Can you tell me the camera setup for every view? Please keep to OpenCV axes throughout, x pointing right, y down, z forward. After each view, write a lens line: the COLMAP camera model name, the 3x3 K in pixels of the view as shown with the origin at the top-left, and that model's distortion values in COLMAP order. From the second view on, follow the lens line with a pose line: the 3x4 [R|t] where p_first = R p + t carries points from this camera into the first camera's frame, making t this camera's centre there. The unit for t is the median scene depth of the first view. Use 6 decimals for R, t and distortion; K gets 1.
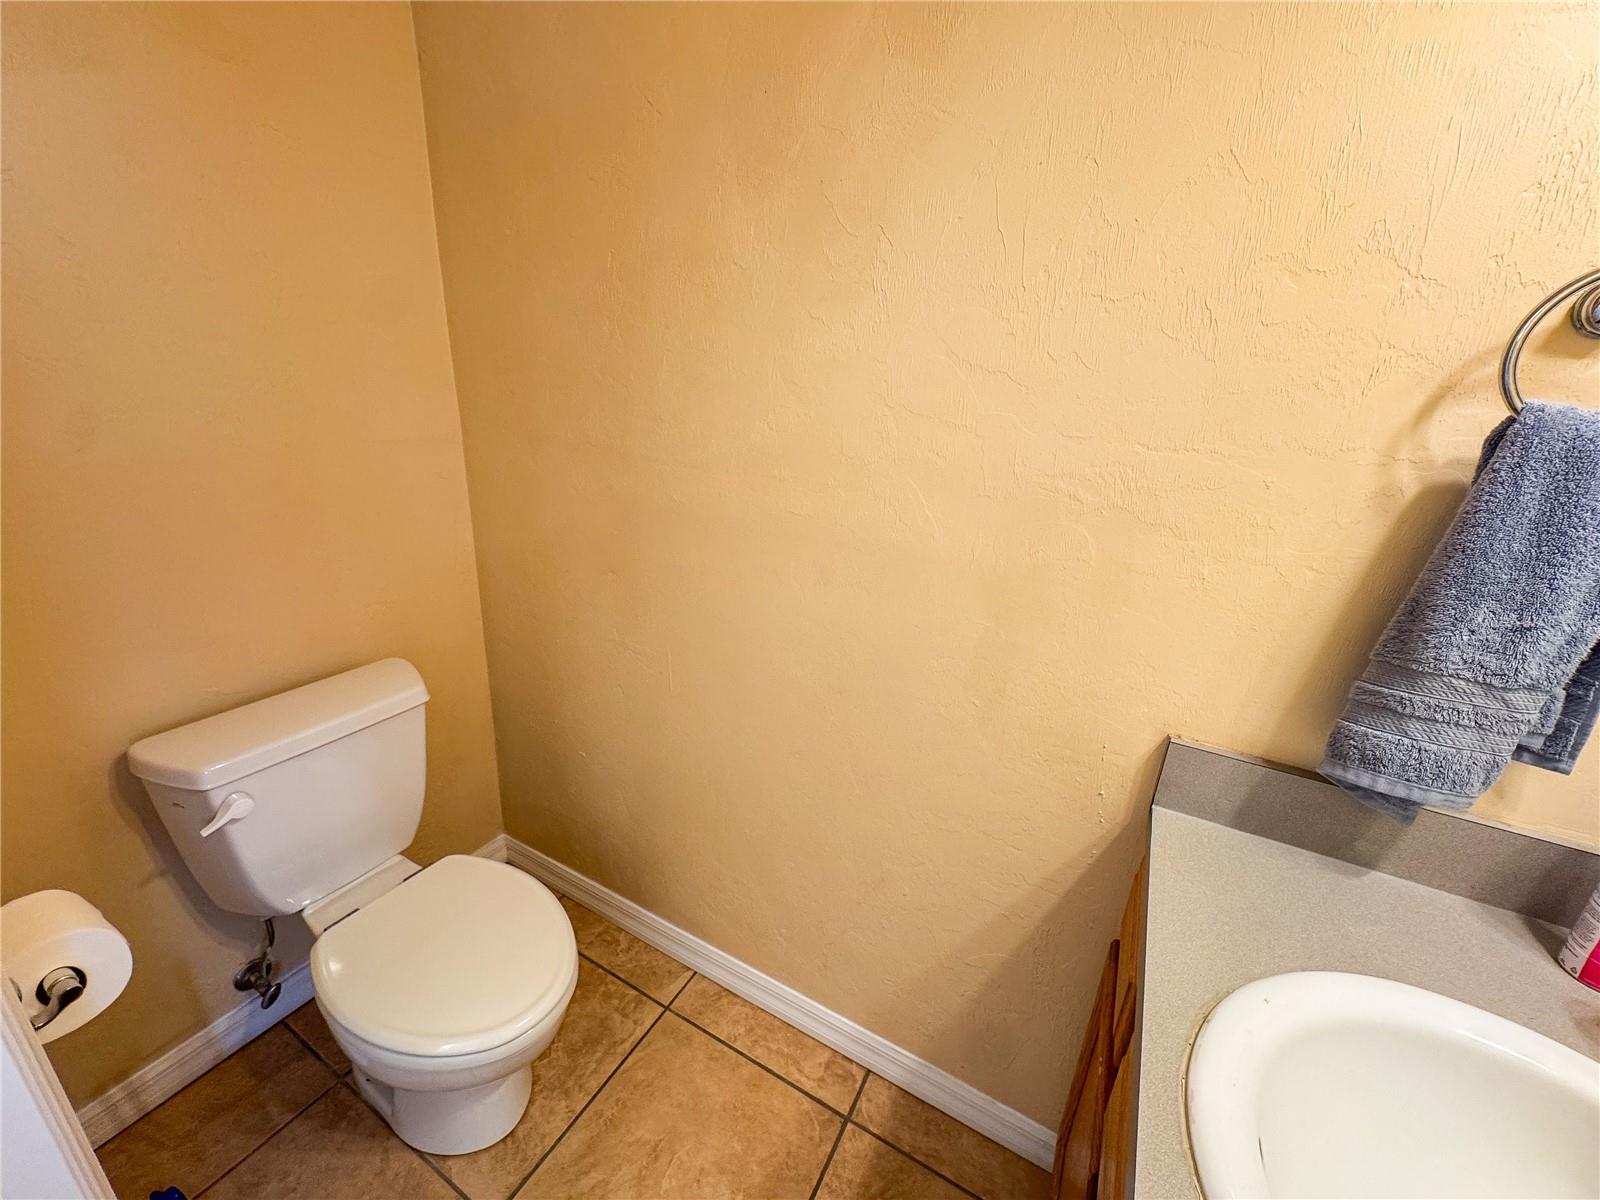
lens RADIAL K [[641.3, 0, 797.7], [0, 641.3, 604.3], [0, 0, 1]] dist [-0.004190, -0.000377]
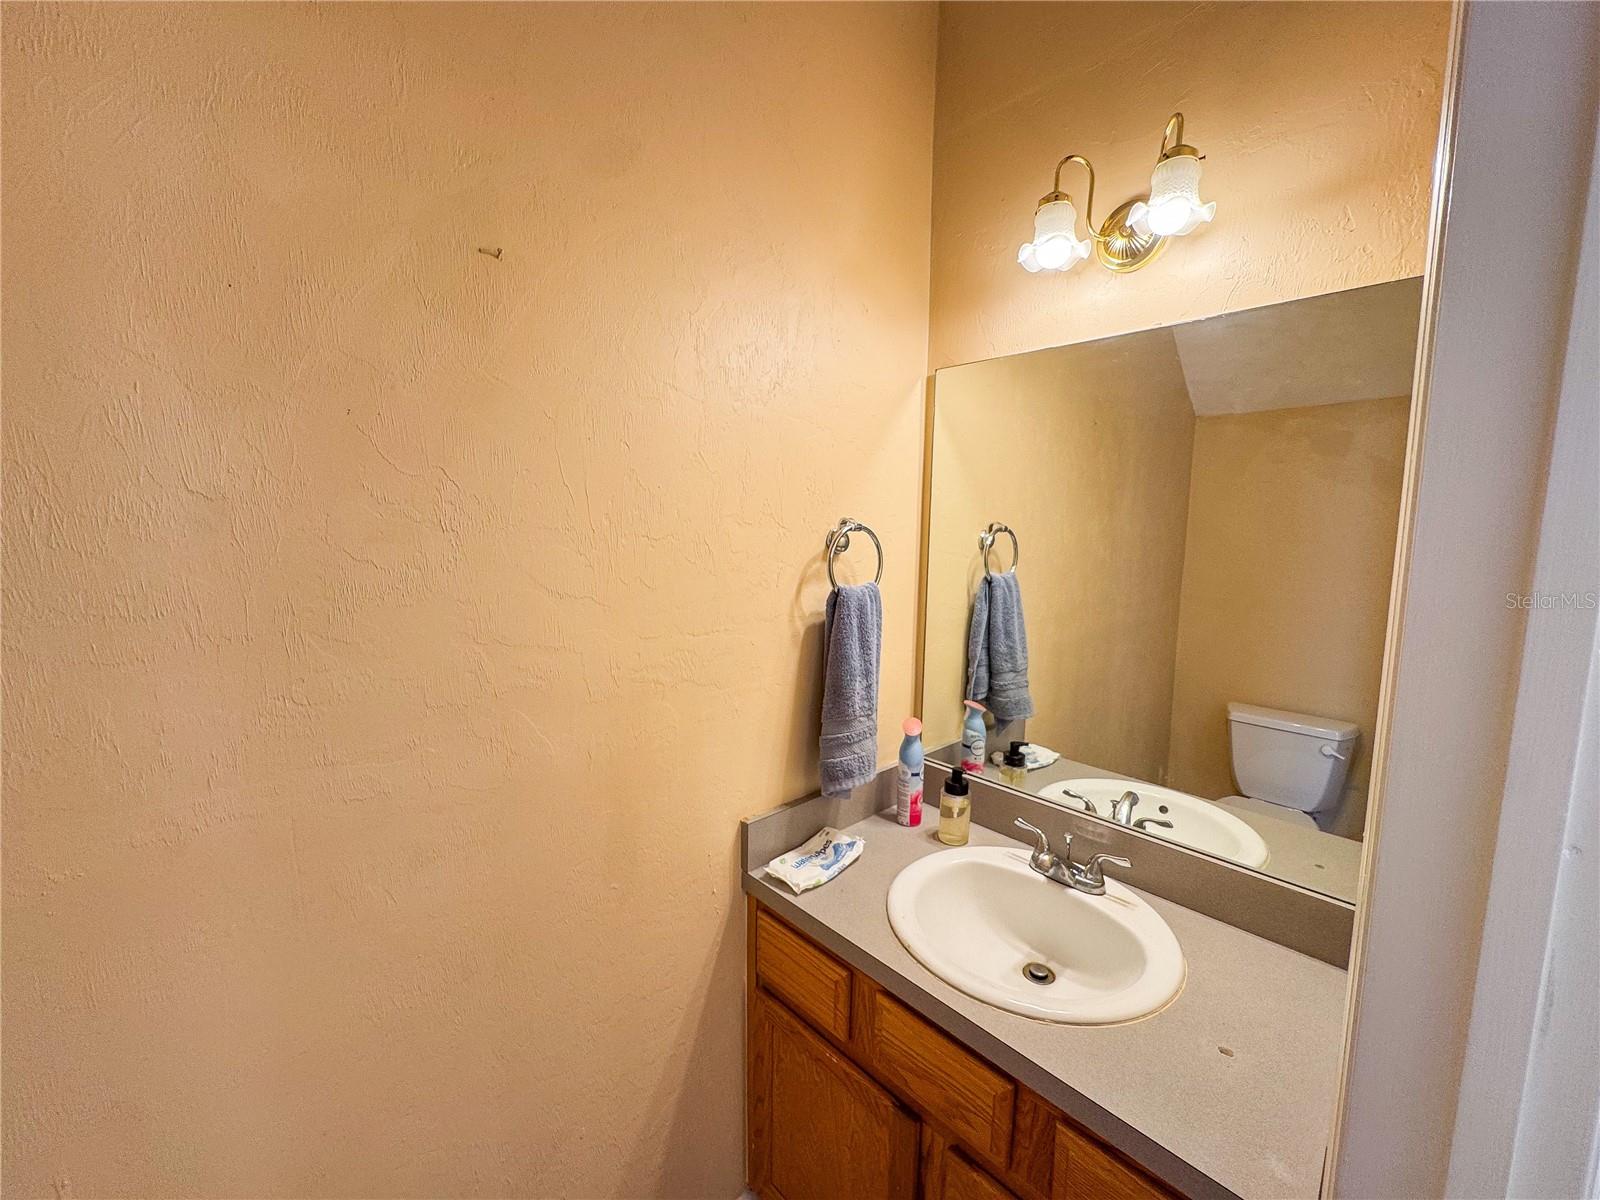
lens RADIAL K [[641.3, 0, 797.7], [0, 641.3, 604.3], [0, 0, 1]] dist [-0.004190, -0.000377]
pose [[0.313036, -0.162967, 0.935655, -0.782865], [0.323583, 0.944526, 0.056252, -0.358162], [-0.892918, 0.285153, 0.348404, 0.327090]]
